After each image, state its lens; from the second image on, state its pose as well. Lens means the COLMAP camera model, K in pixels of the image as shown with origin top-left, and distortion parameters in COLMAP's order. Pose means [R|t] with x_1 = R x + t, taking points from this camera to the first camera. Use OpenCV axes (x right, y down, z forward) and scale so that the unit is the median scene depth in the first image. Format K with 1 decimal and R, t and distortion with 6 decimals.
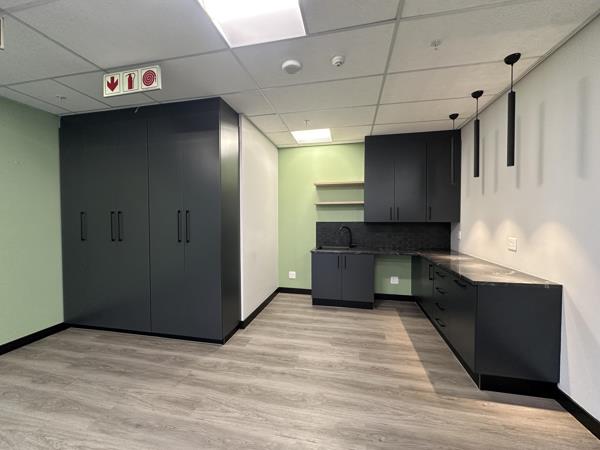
lens RADIAL K [[239.8, 0, 299.4], [0, 239.8, 223.6], [0, 0, 1]] dist [-0.003778, 0.001333]
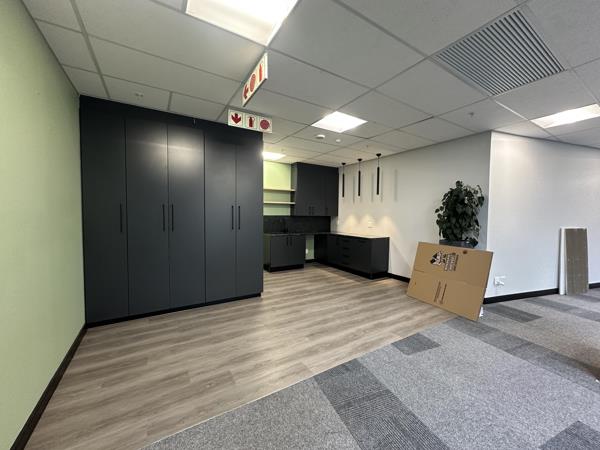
lens RADIAL K [[239.8, 0, 300.3], [0, 239.8, 223.5], [0, 0, 1]] dist [-0.003778, 0.001333]
pose [[0.723094, -0.015643, 0.690572, -1.323468], [0.001596, 0.999779, 0.020975, 0.020414], [-0.690748, -0.014065, 0.722959, -0.285815]]
